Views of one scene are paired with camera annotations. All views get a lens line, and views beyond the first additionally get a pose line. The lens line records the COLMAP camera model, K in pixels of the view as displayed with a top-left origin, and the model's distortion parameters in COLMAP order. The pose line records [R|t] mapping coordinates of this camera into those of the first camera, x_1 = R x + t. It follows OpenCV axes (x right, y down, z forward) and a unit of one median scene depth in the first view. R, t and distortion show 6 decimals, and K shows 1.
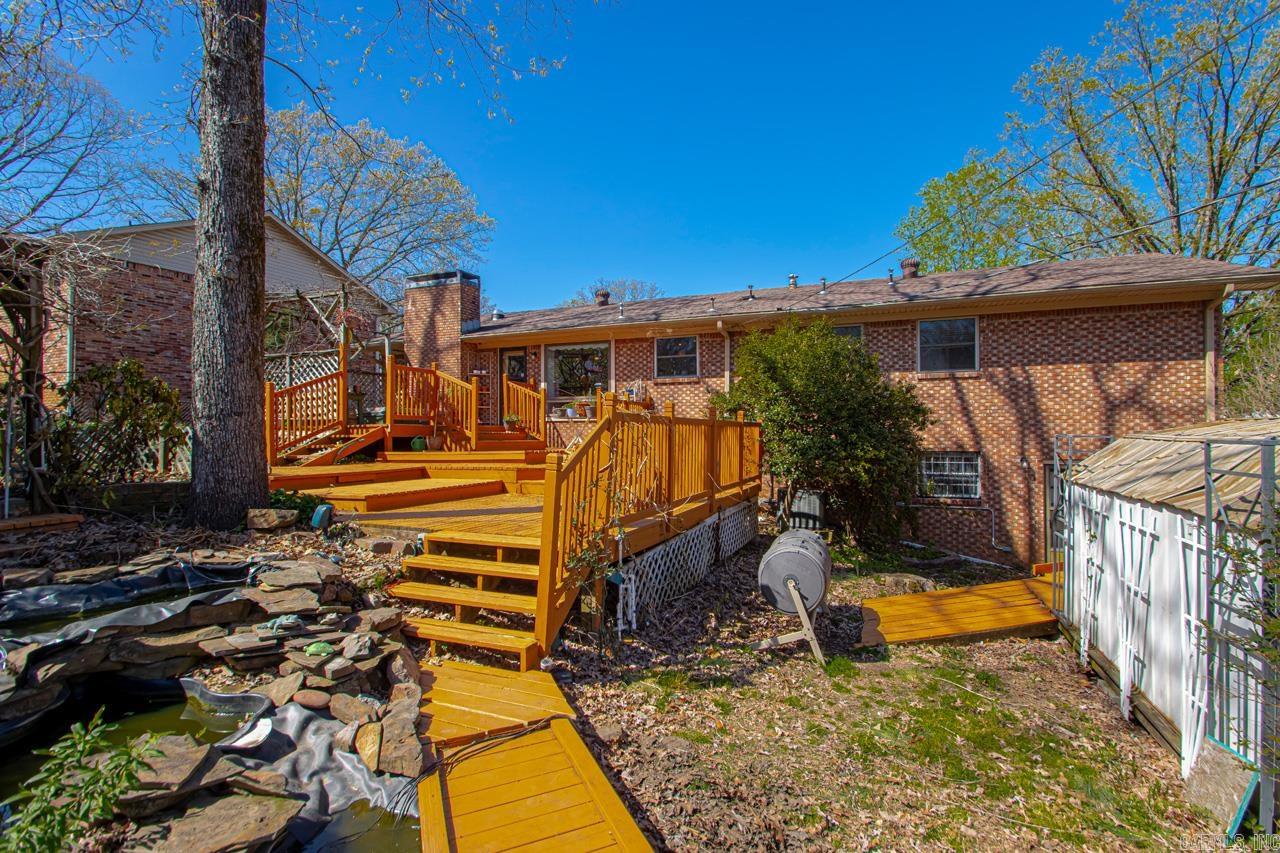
lens RADIAL K [[597.0, 0, 650.2], [0, 597.0, 420.3], [0, 0, 1]] dist [0.018756, -0.015832]
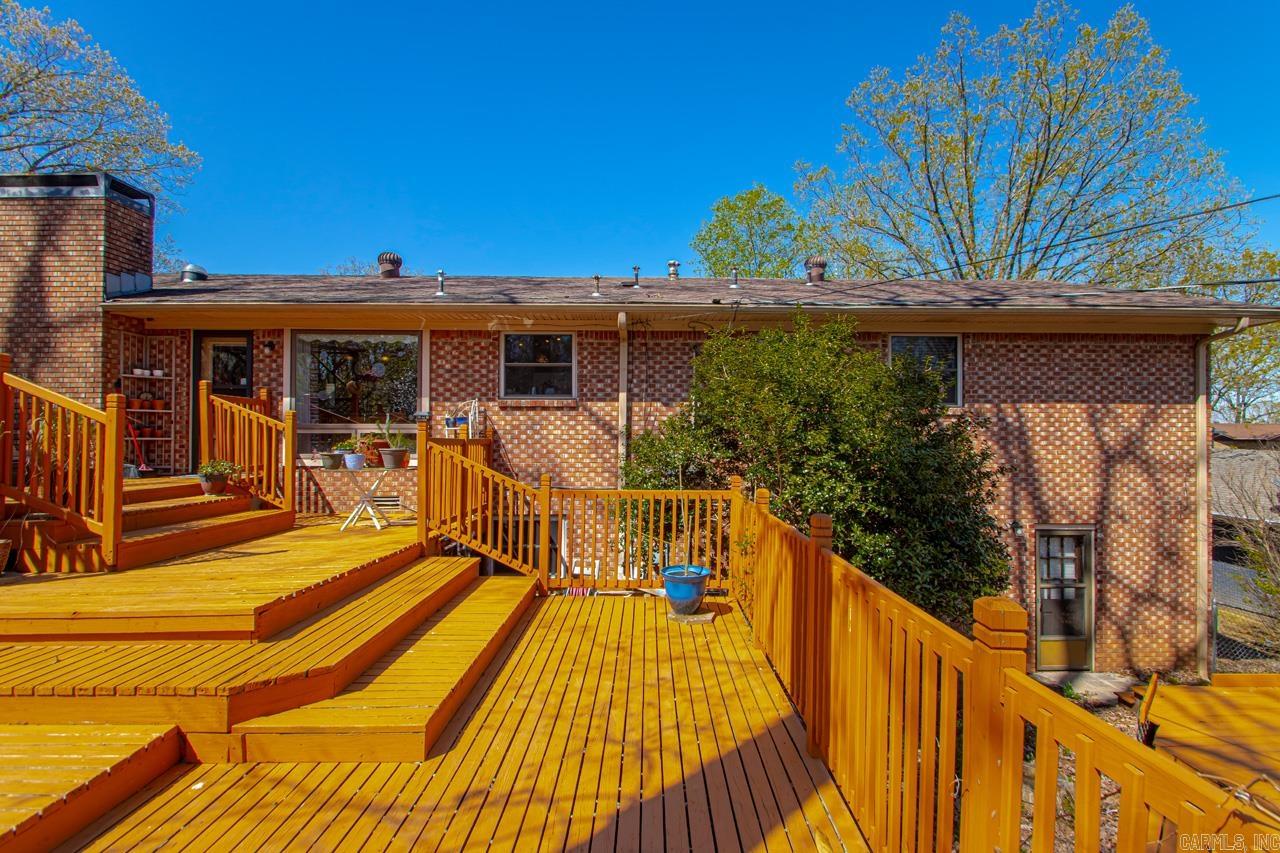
lens RADIAL K [[597.0, 0, 644.9], [0, 597.0, 423.0], [0, 0, 1]] dist [0.018756, -0.015832]
pose [[0.923946, 0.014682, 0.382240, -0.112186], [-0.013797, 0.999892, -0.005058, -0.054620], [-0.382273, -0.000600, 0.924049, 0.470301]]
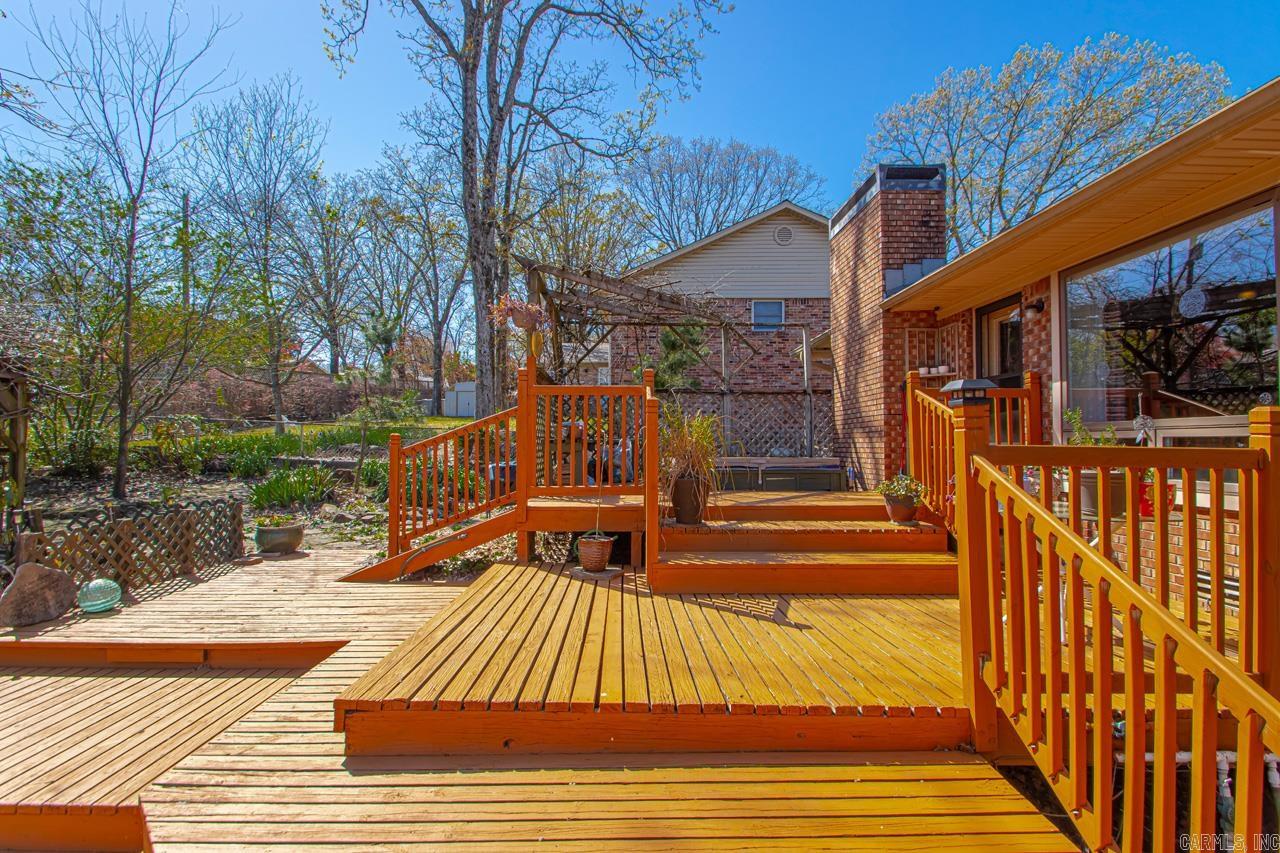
lens RADIAL K [[597.0, 0, 648.4], [0, 597.0, 425.6], [0, 0, 1]] dist [0.018756, -0.015832]
pose [[0.404095, -0.024399, -0.914392, 0.060575], [0.017432, 0.999668, -0.018971, -0.046834], [0.914551, -0.008274, 0.404386, 0.853484]]
